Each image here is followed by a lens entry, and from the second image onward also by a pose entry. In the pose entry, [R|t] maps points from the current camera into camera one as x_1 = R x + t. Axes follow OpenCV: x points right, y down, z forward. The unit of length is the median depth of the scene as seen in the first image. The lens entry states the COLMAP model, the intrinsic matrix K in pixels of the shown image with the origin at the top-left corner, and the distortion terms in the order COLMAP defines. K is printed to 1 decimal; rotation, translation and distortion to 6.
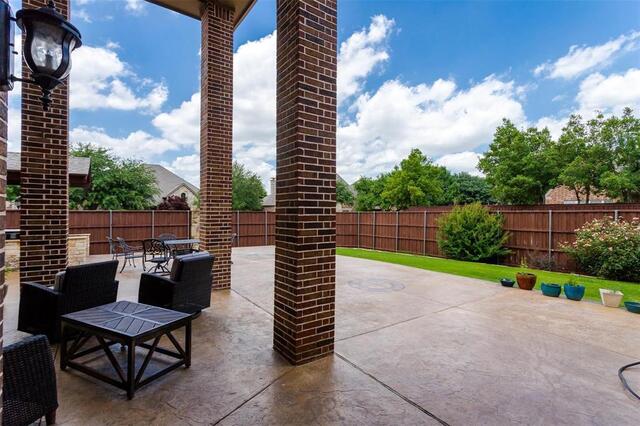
lens RADIAL K [[306.5, 0, 323.8], [0, 306.5, 210.5], [0, 0, 1]] dist [-0.002316, 0.002192]
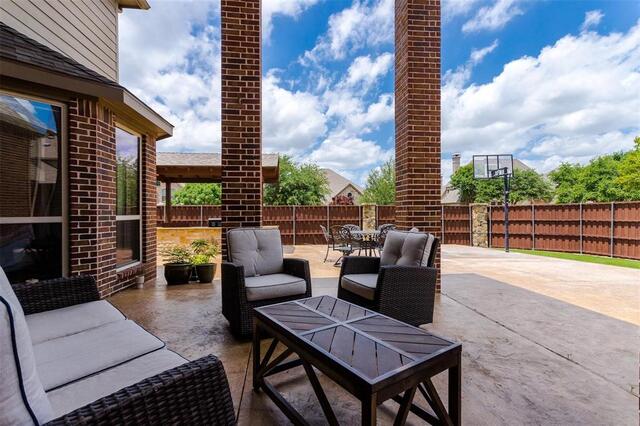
lens RADIAL K [[306.5, 0, 319.6], [0, 306.5, 215.0], [0, 0, 1]] dist [-0.002316, 0.002192]
pose [[0.870311, -0.006155, -0.492465, -0.203334], [0.009148, 0.999951, 0.003669, 0.070685], [0.492418, -0.007698, 0.870325, 0.249901]]
